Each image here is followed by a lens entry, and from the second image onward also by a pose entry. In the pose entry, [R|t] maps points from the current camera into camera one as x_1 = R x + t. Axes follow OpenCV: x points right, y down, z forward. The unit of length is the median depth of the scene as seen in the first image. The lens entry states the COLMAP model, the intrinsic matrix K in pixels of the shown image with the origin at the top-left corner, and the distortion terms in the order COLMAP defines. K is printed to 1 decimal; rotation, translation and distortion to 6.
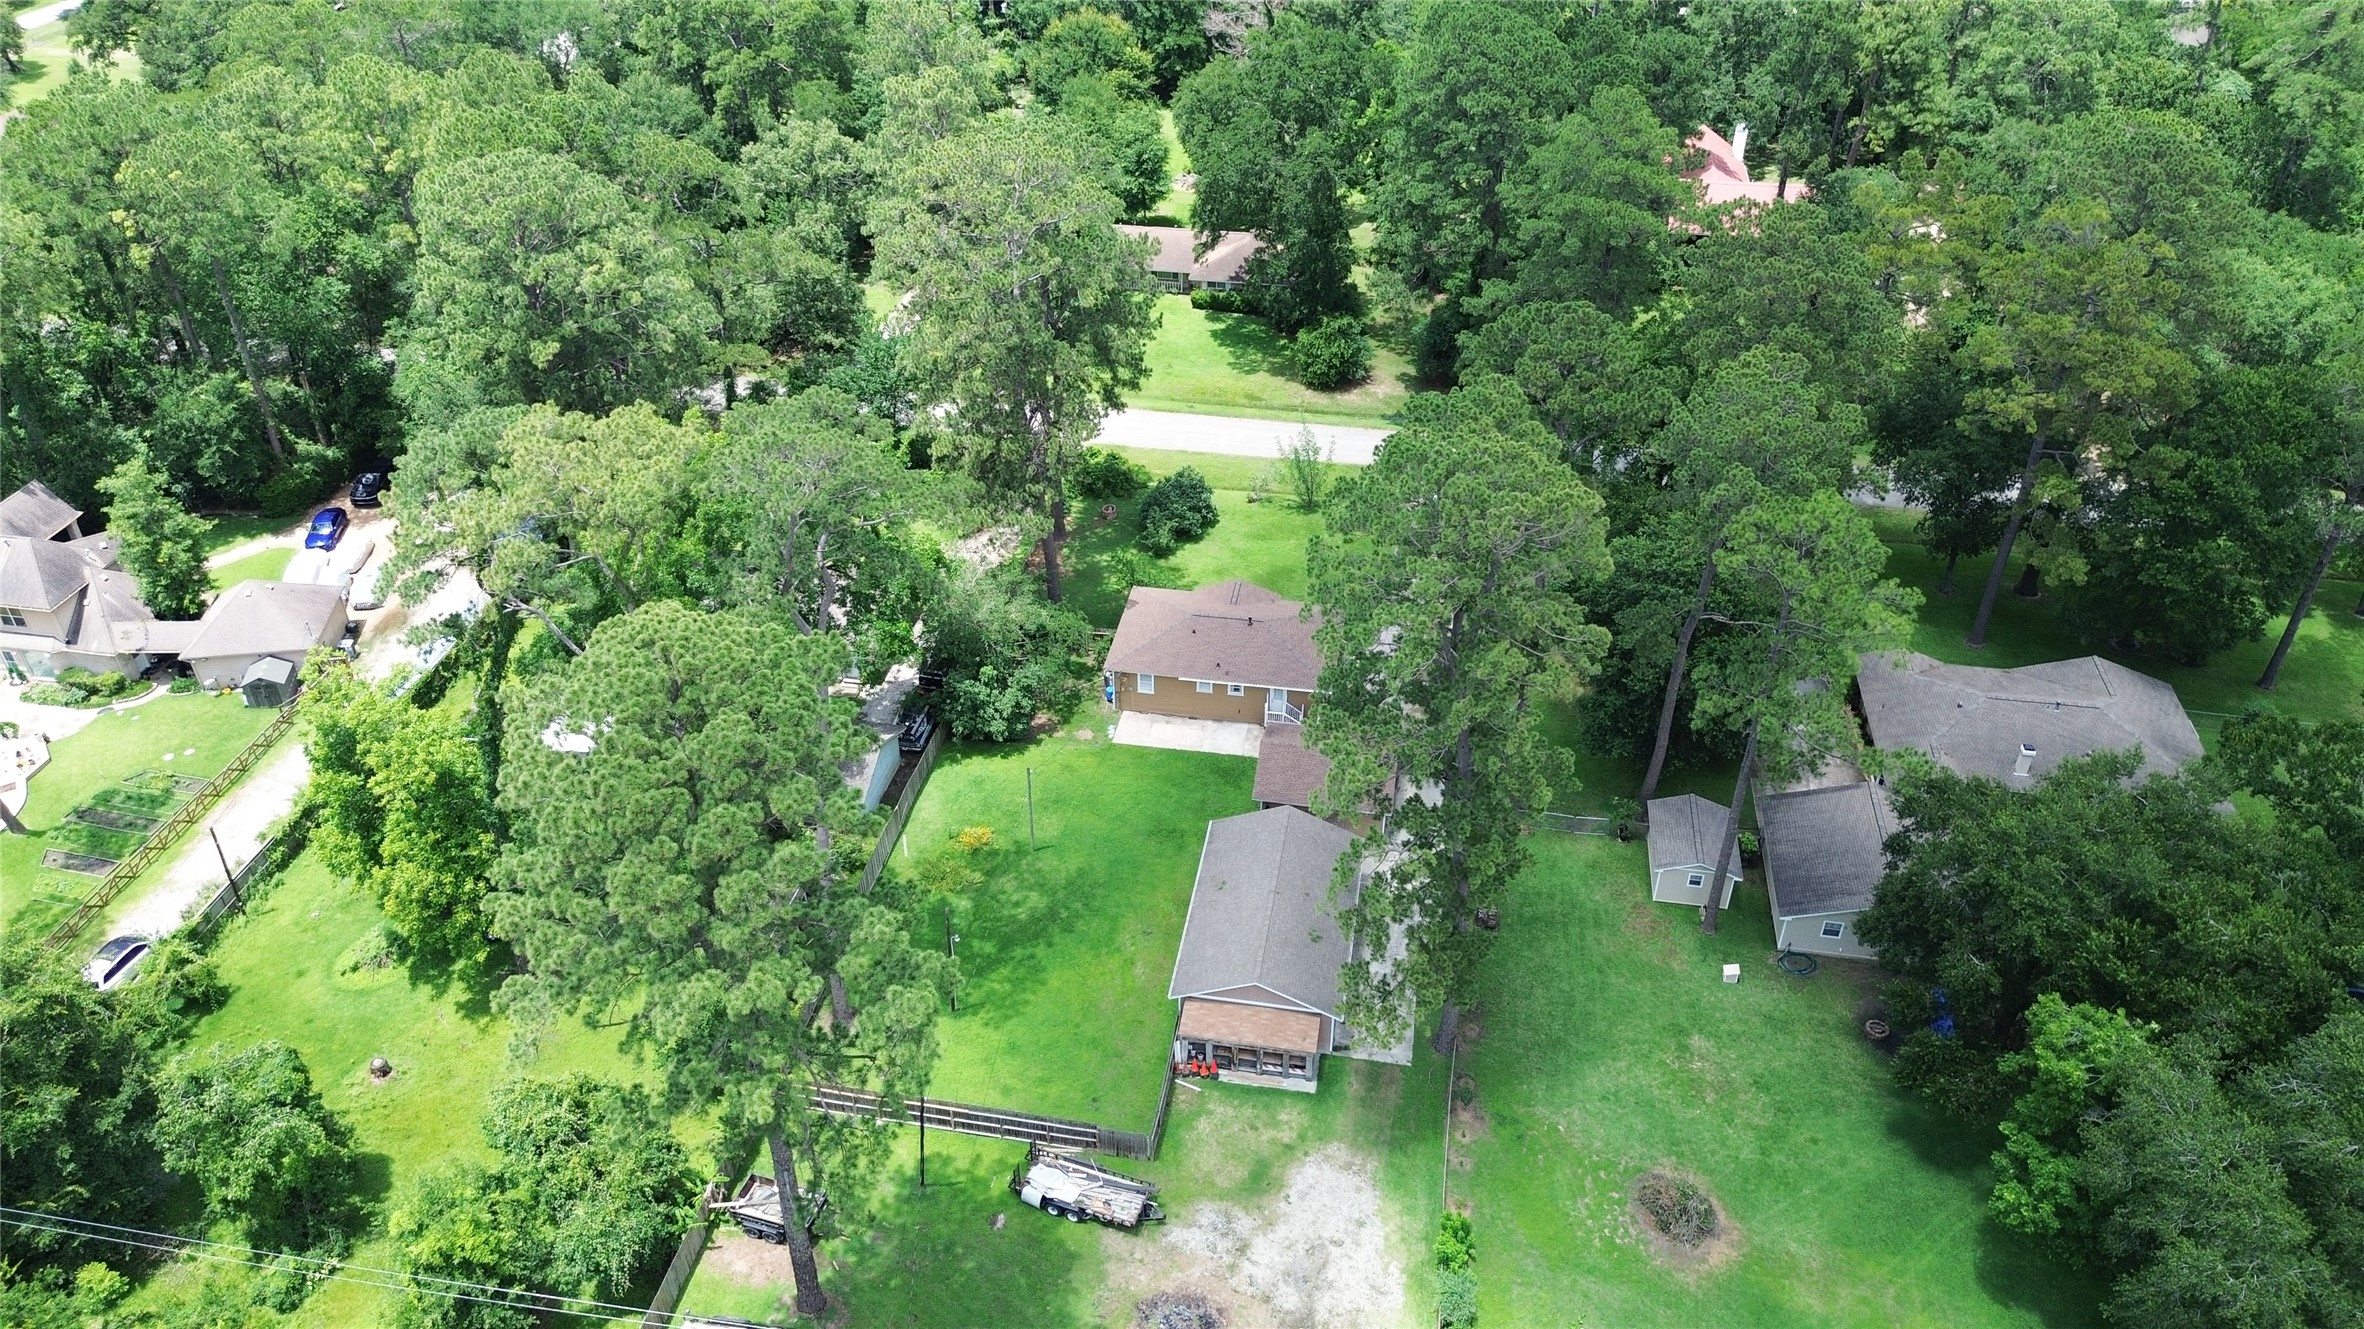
lens RADIAL K [[1653.4, 0, 1182.0], [0, 1653.4, 664.5], [0, 0, 1]] dist [0.057415, -0.066412]
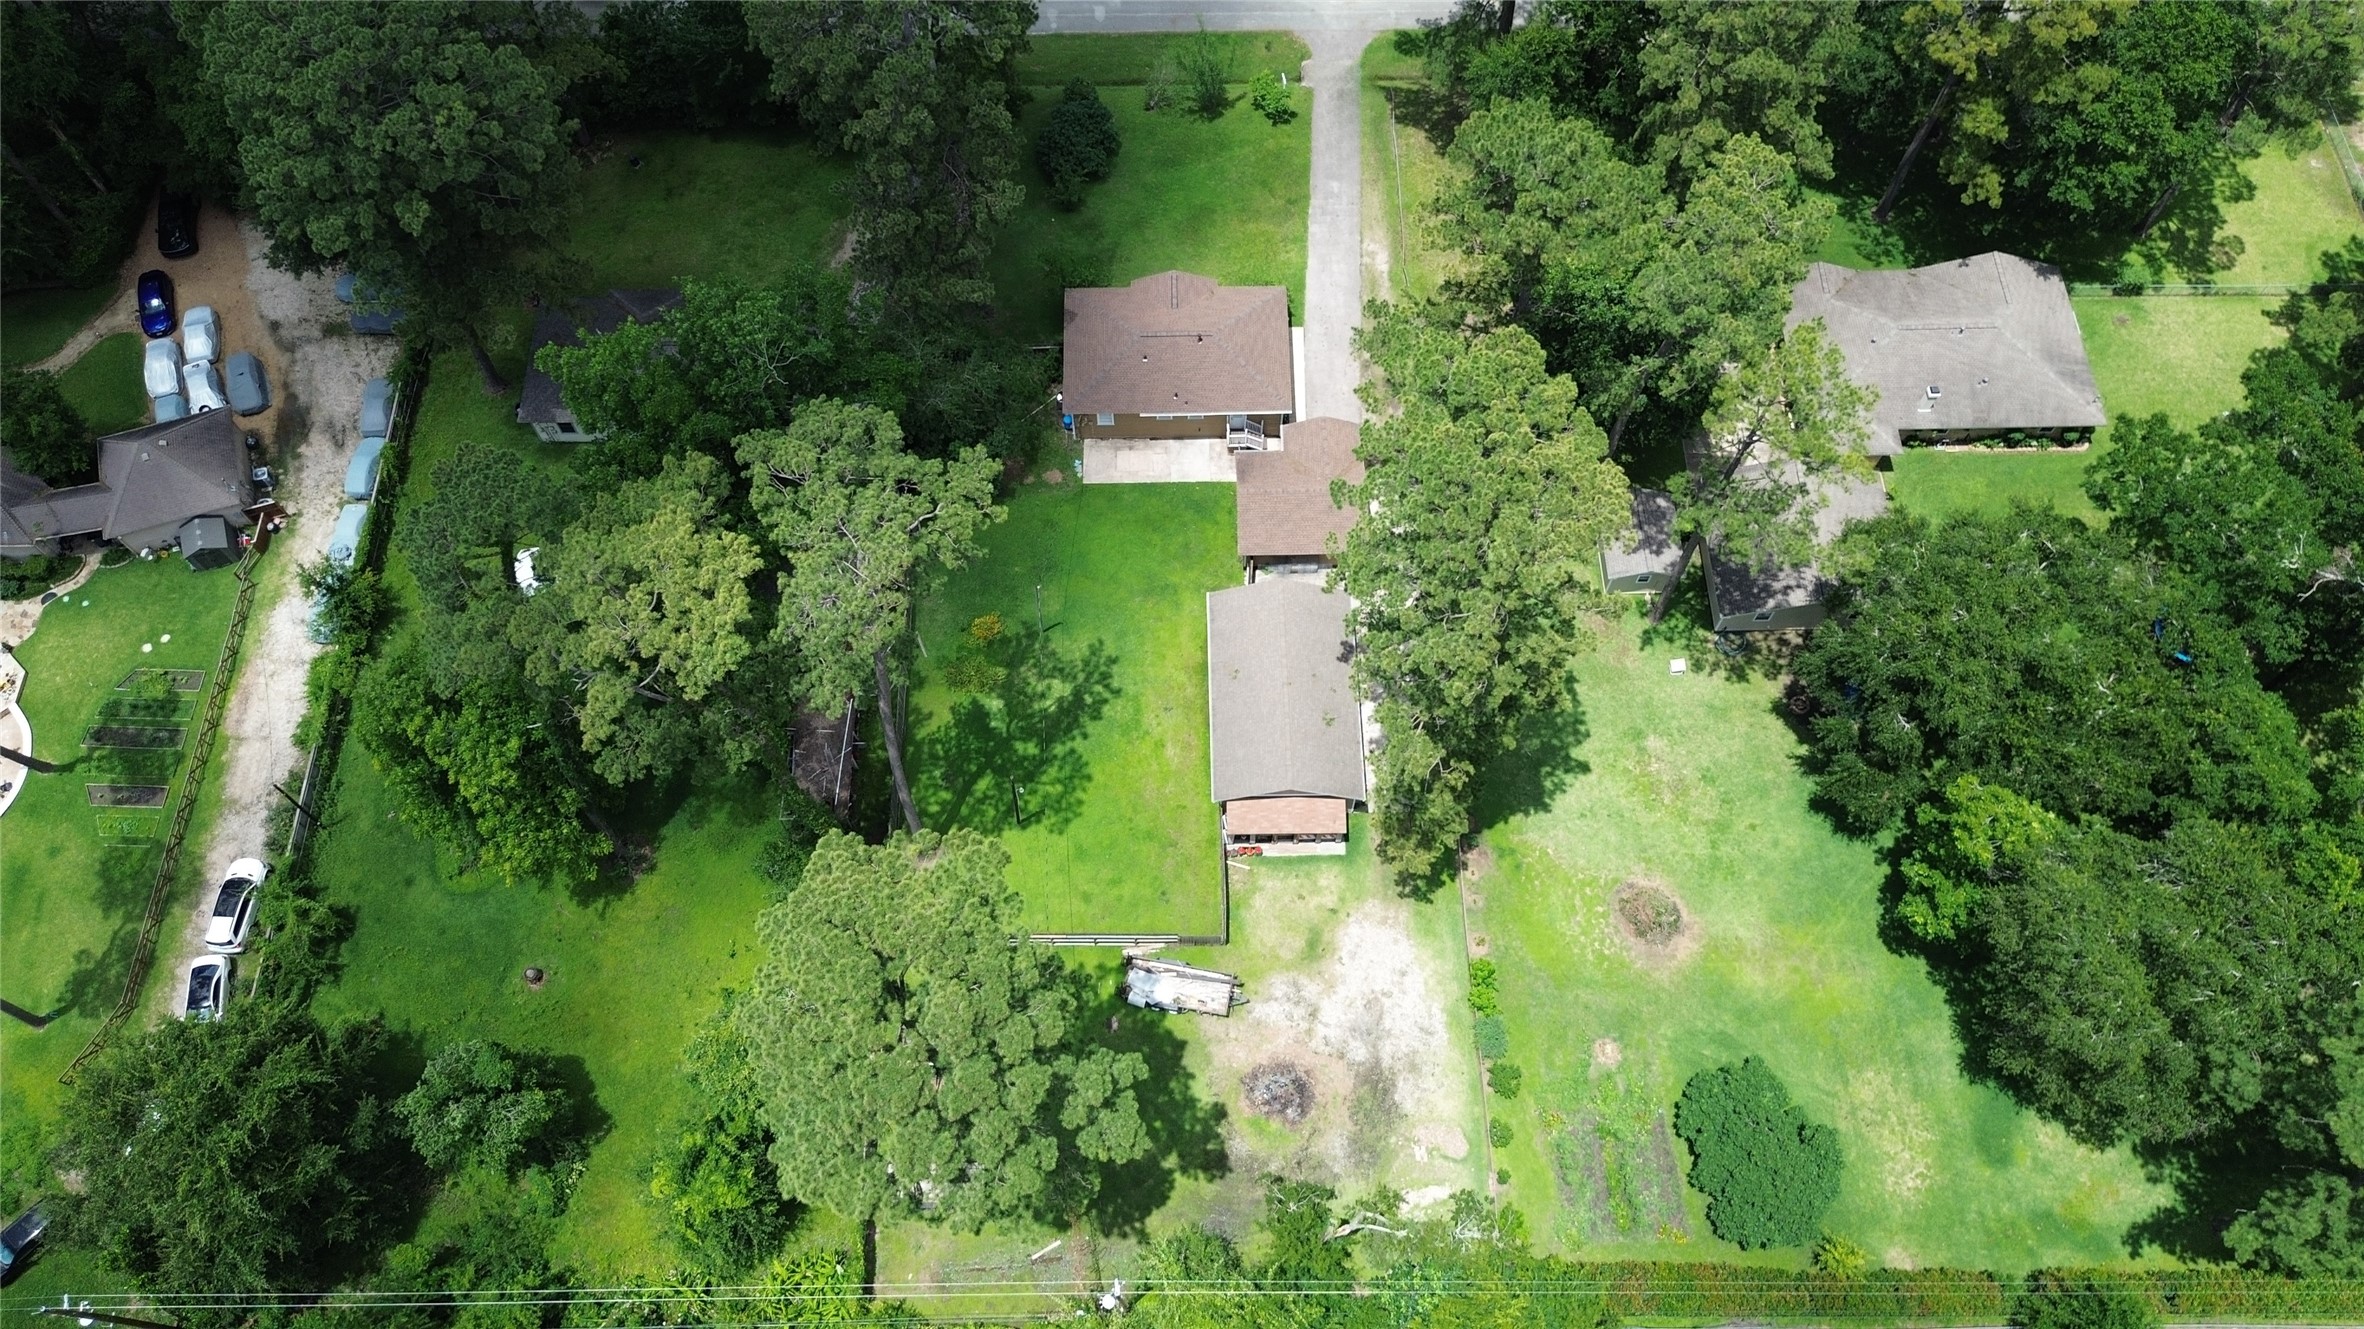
lens RADIAL K [[1651.6, 0, 1182.0], [0, 1651.6, 664.5], [0, 0, 1]] dist [0.073580, -0.092766]
pose [[0.983259, -0.166128, 0.074857, -0.084602], [0.110961, 0.871765, 0.477194, -0.366780], [-0.144533, -0.460899, 0.875604, 0.040608]]
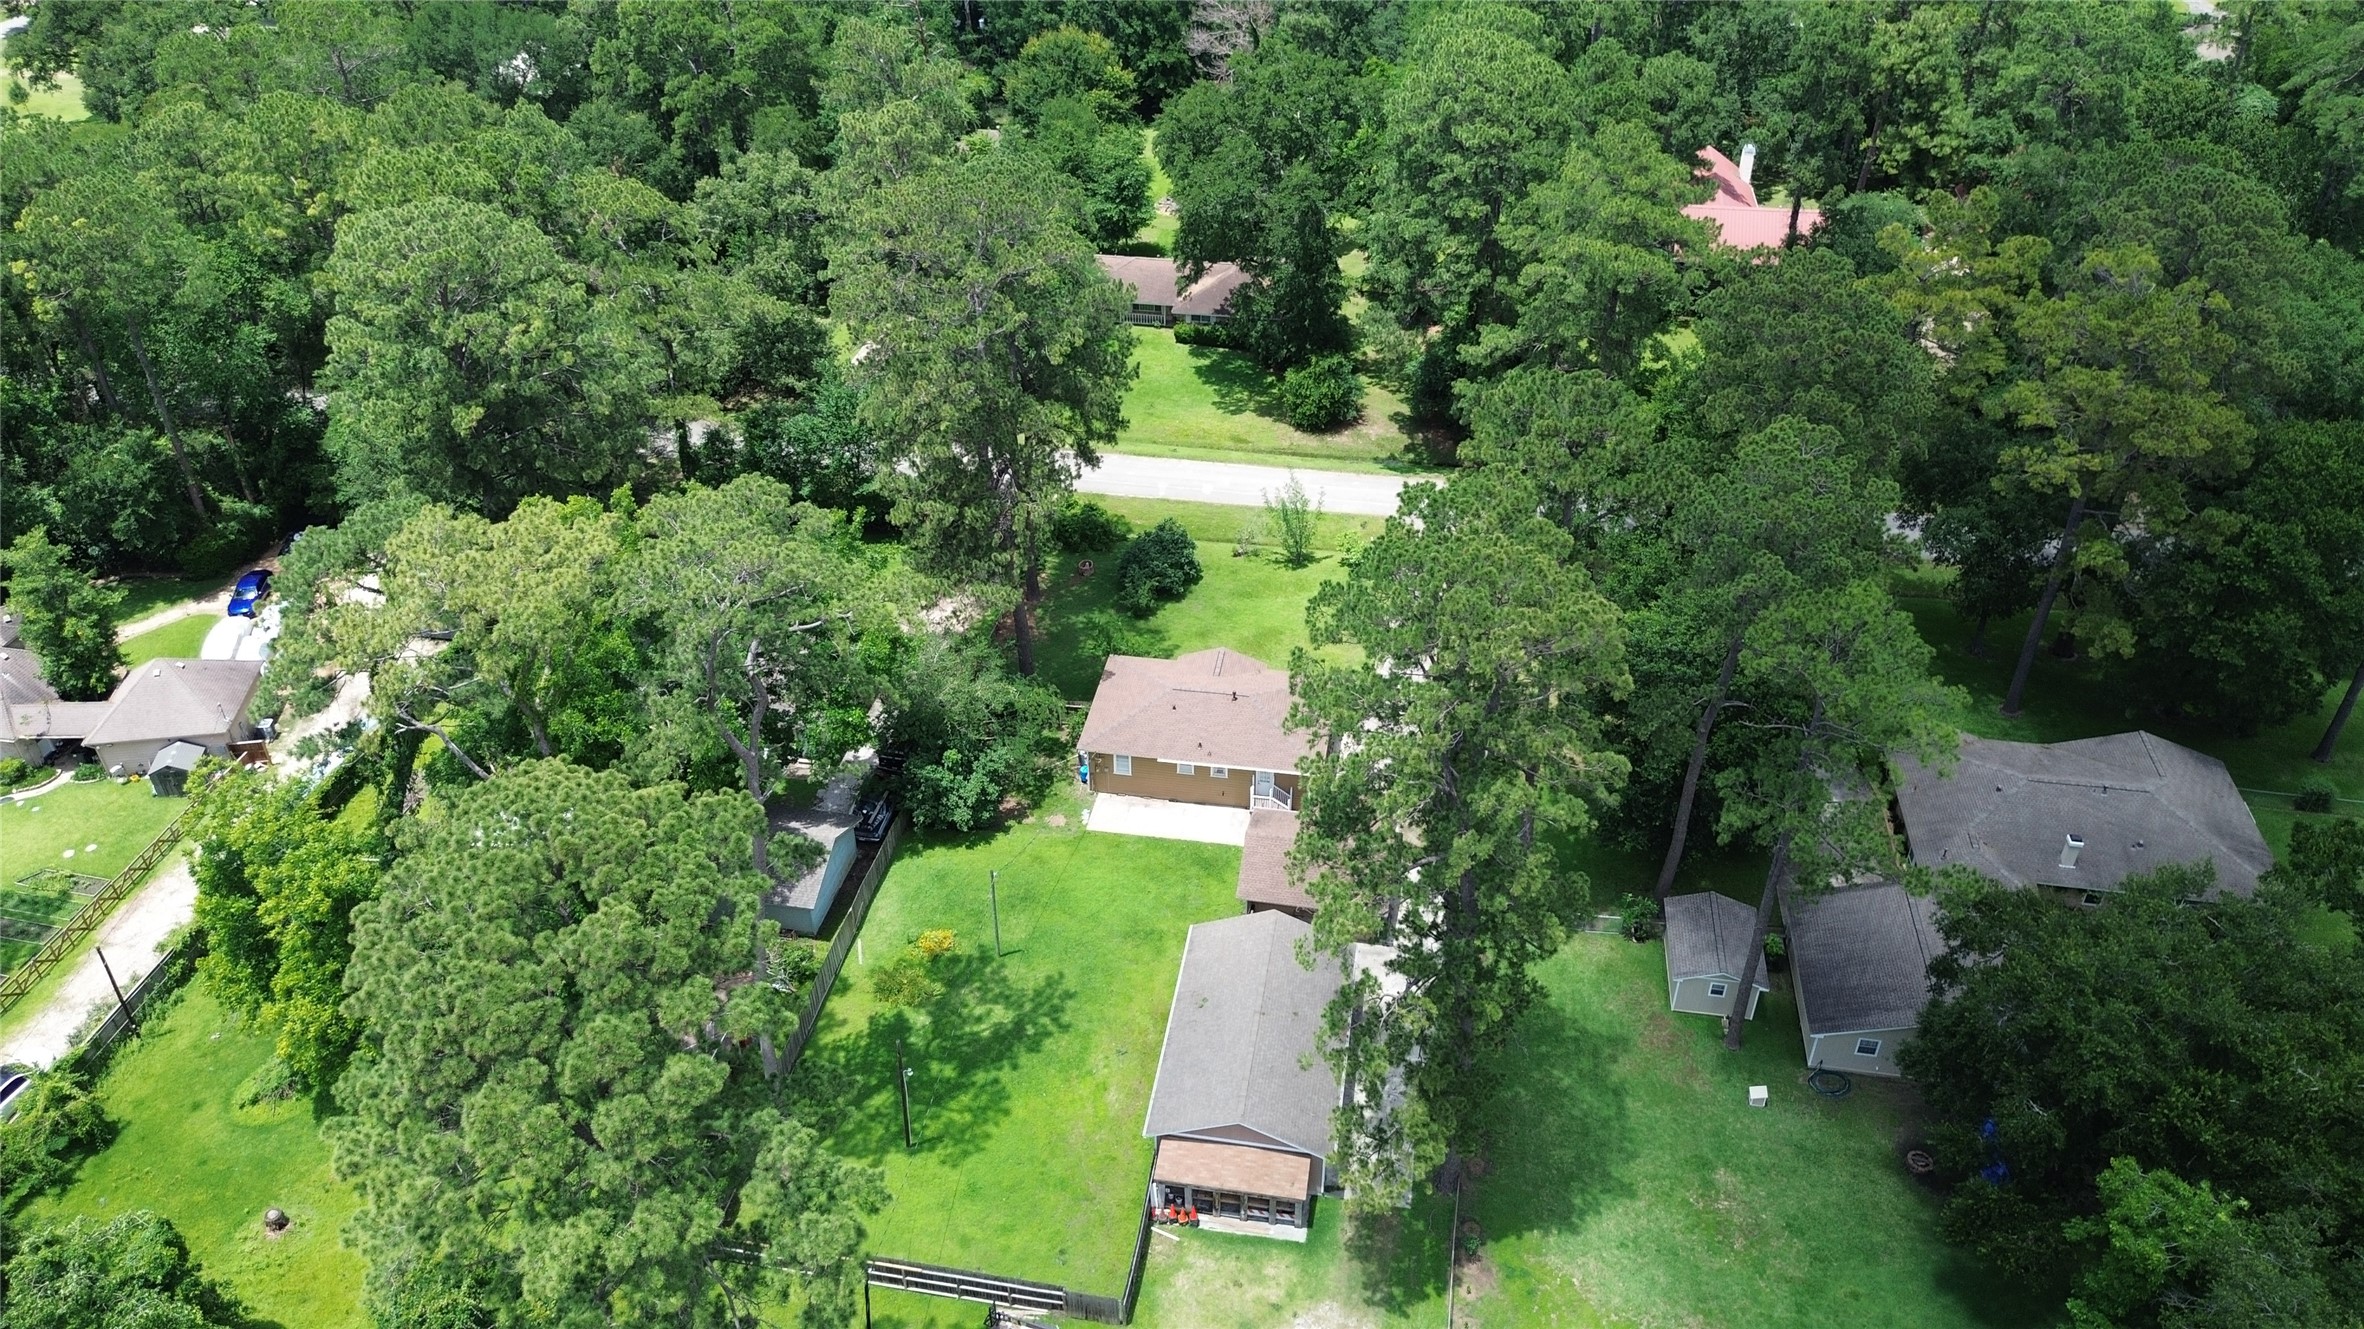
lens RADIAL K [[1660.9, 0, 1180.8], [0, 1660.9, 663.4], [0, 0, 1]] dist [0.054164, -0.060623]
pose [[0.999981, -0.005838, 0.002034, 0.010451], [0.005841, 0.999982, -0.001557, -0.048622], [-0.002025, 0.001569, 0.999997, 0.072151]]
